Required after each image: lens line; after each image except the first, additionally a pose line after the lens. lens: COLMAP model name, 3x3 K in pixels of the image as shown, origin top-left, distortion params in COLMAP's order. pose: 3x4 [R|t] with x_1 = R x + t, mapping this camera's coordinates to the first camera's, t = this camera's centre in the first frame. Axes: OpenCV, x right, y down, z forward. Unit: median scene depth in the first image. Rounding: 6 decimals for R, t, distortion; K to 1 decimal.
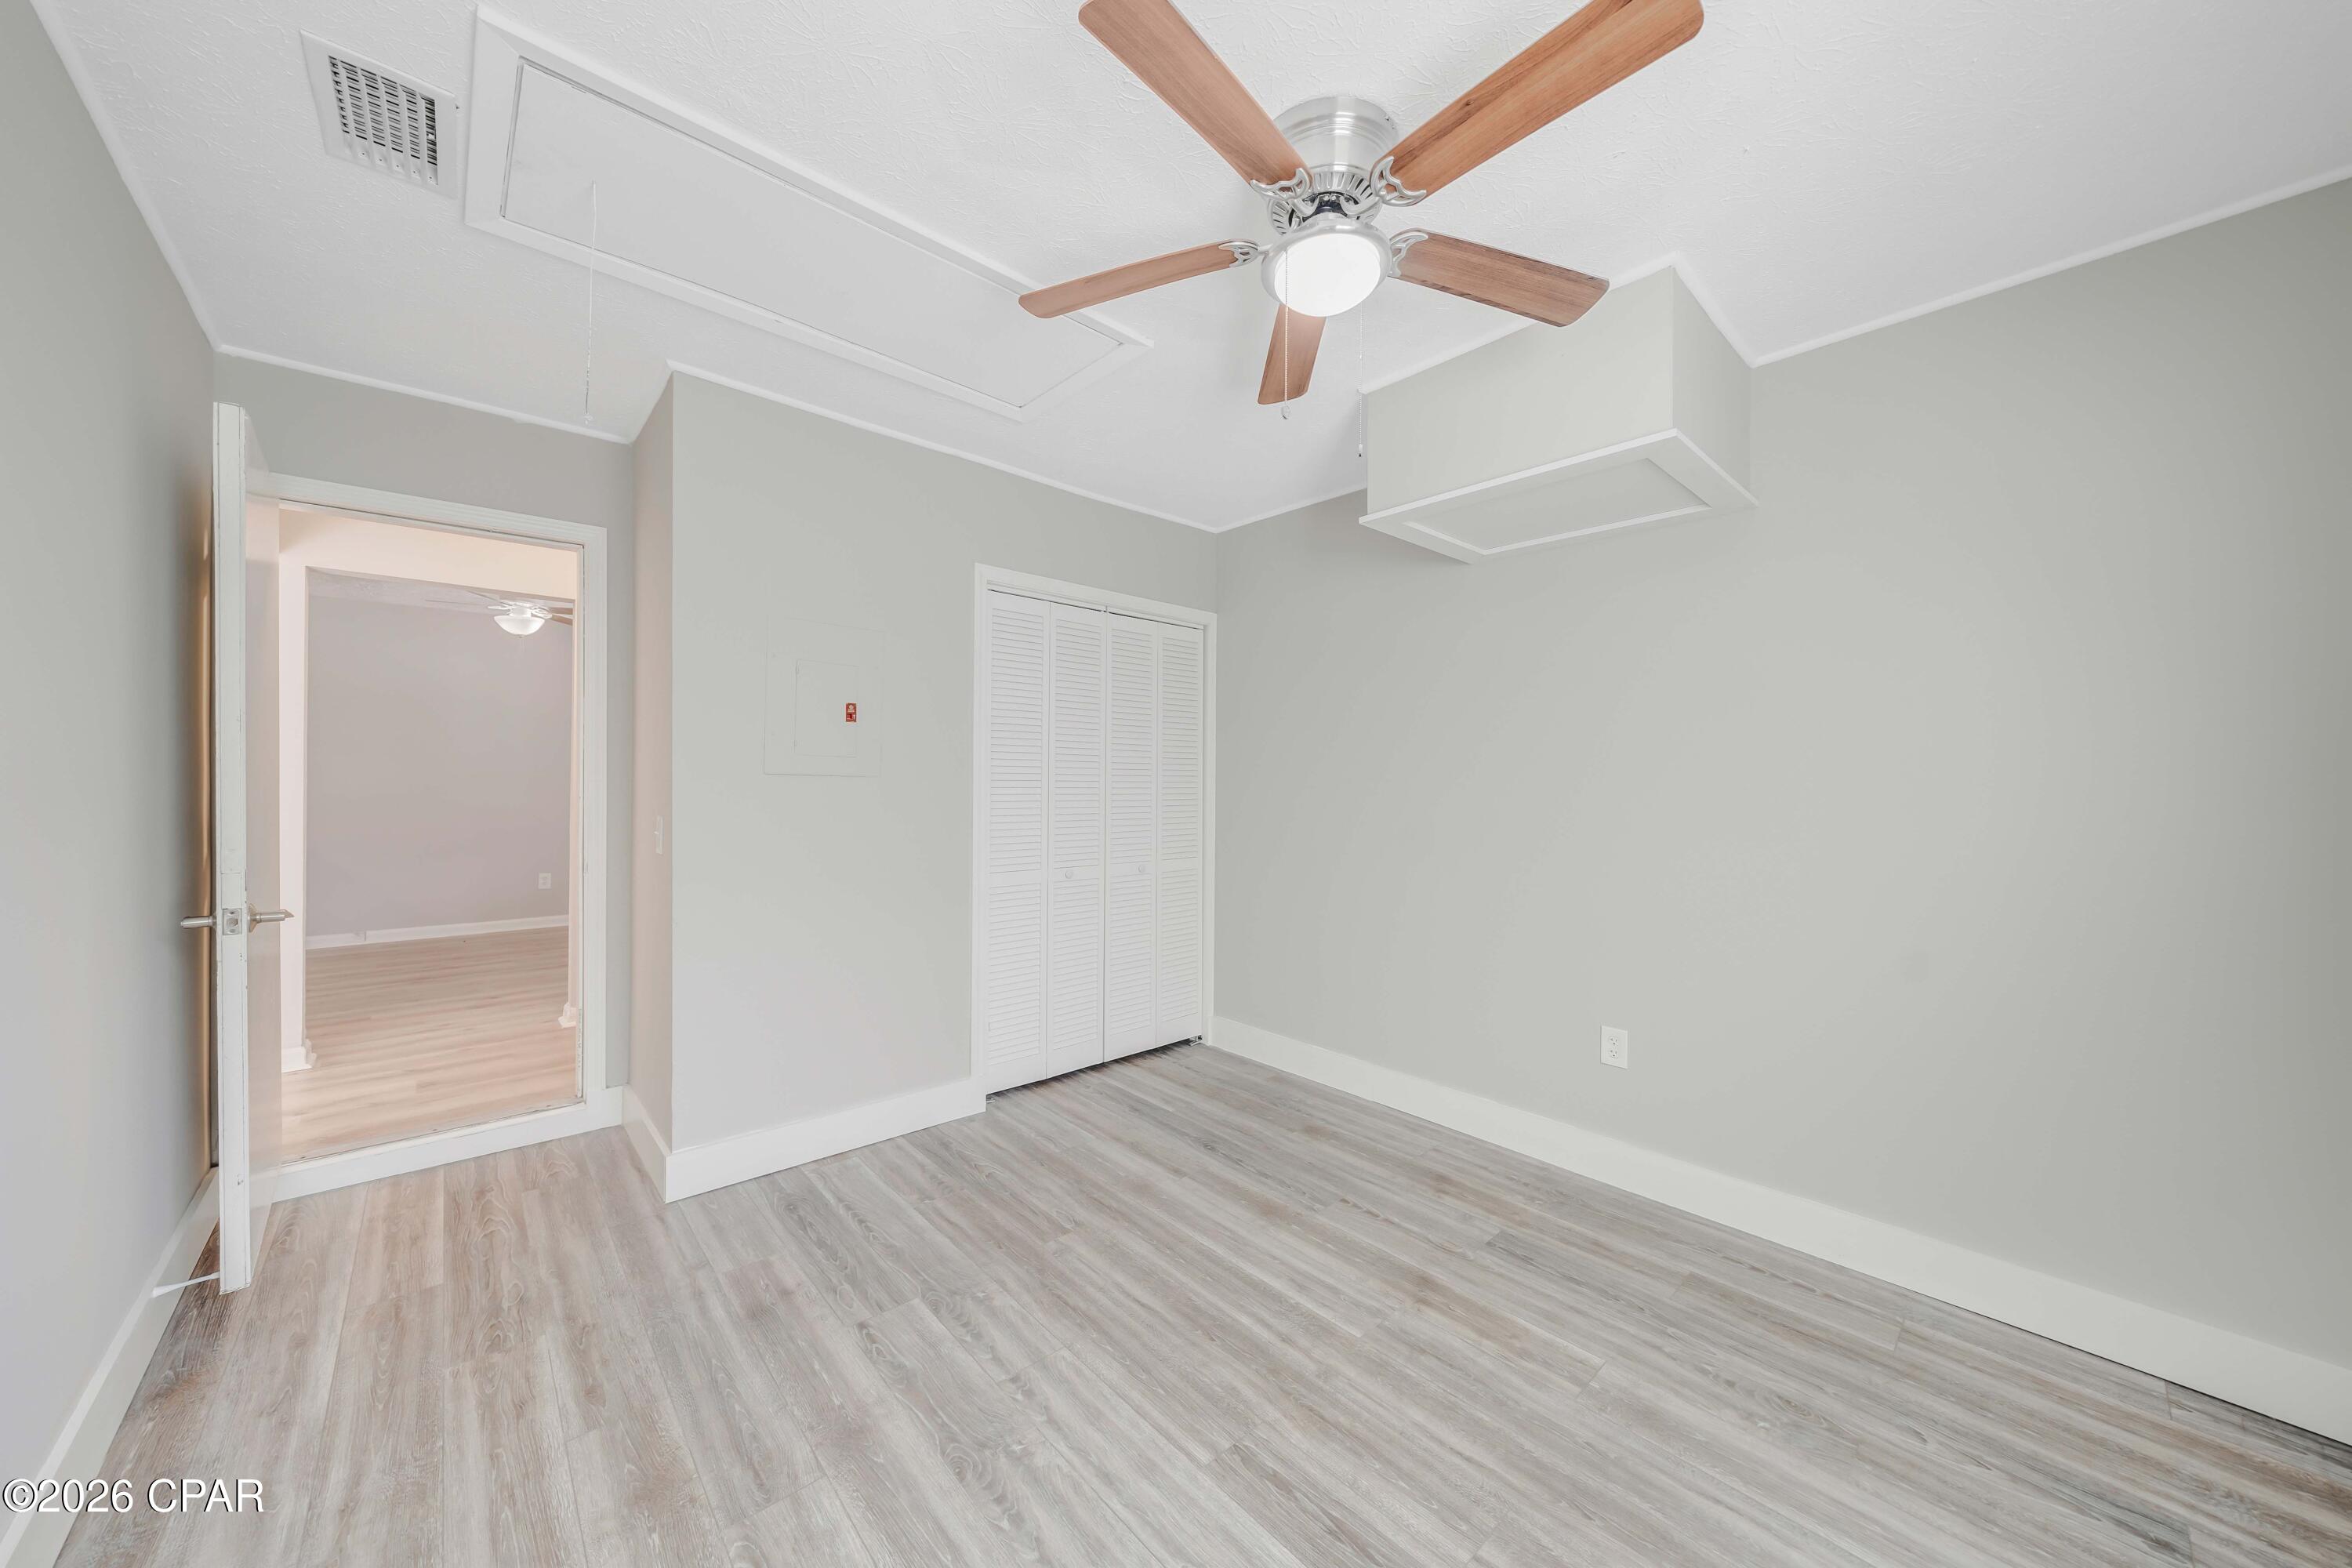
lens RADIAL K [[811.5, 0, 1159.3], [0, 811.5, 788.1], [0, 0, 1]] dist [-0.001626, 0.000081]
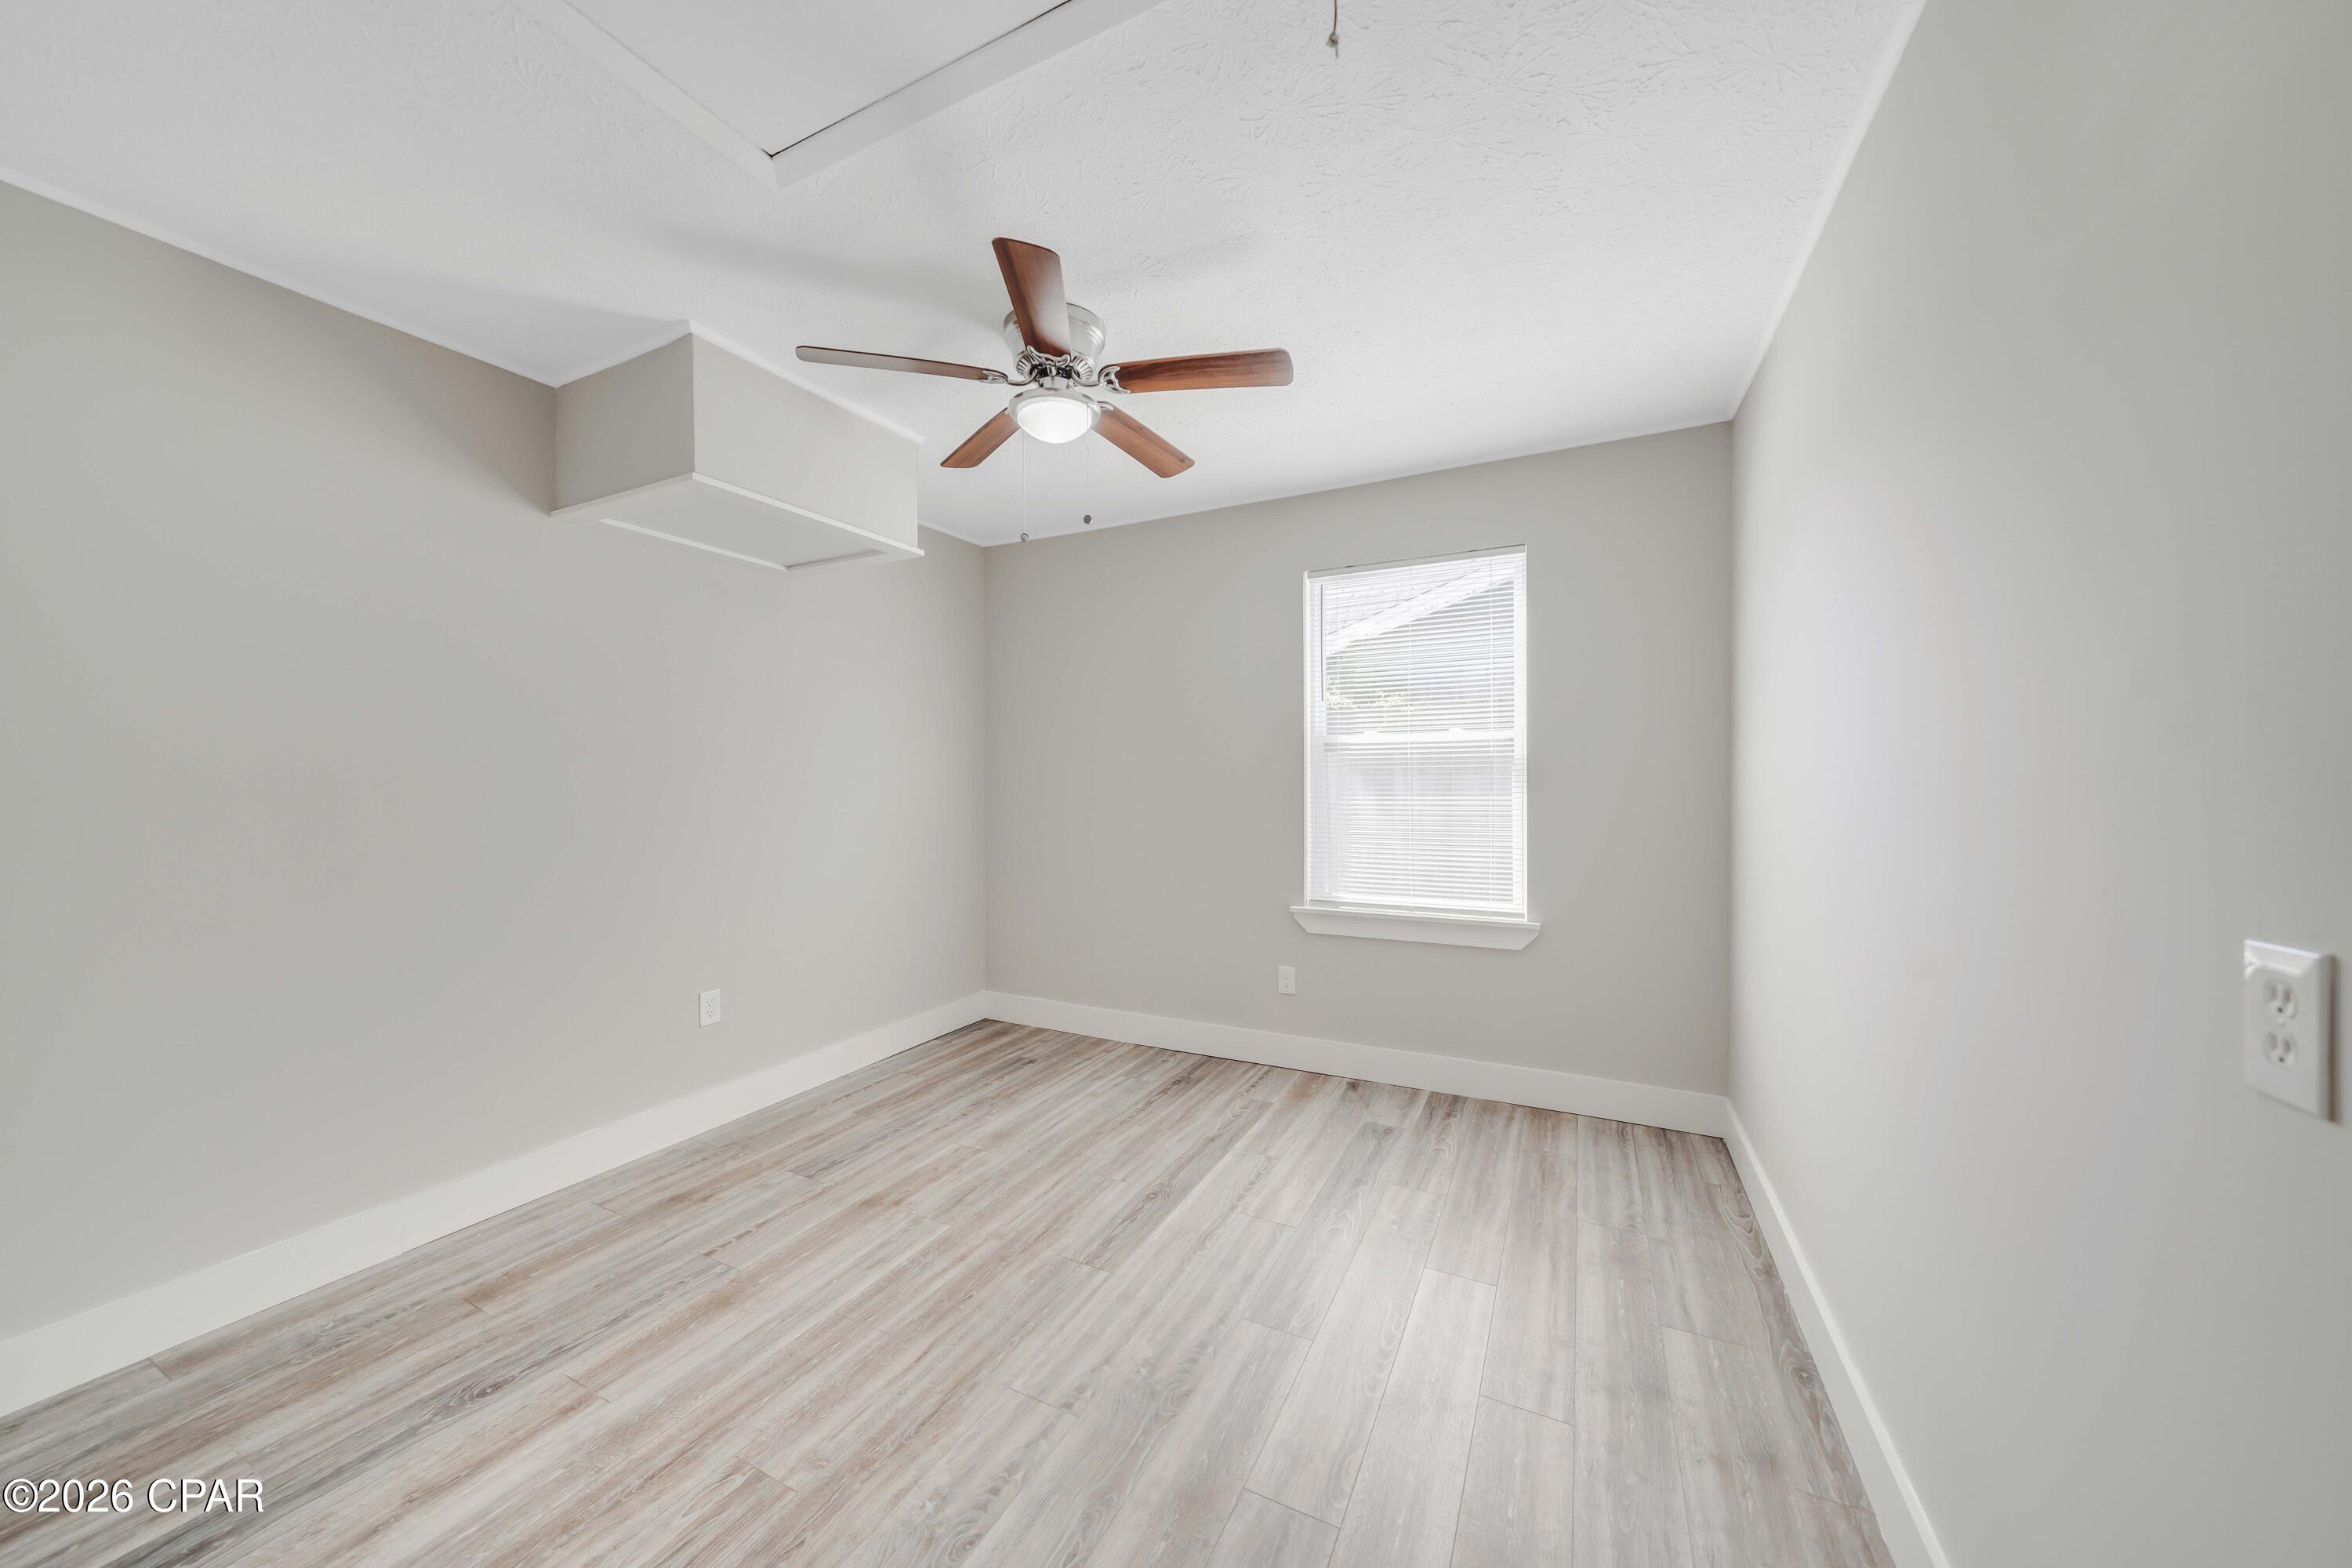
lens RADIAL K [[811.5, 0, 1159.3], [0, 811.5, 788.1], [0, 0, 1]] dist [-0.001626, 0.000081]
pose [[-0.357287, -0.021088, 0.933757, -0.957135], [0.006789, 0.999660, 0.025174, -0.017643], [-0.933970, 0.015334, -0.357022, 1.077355]]
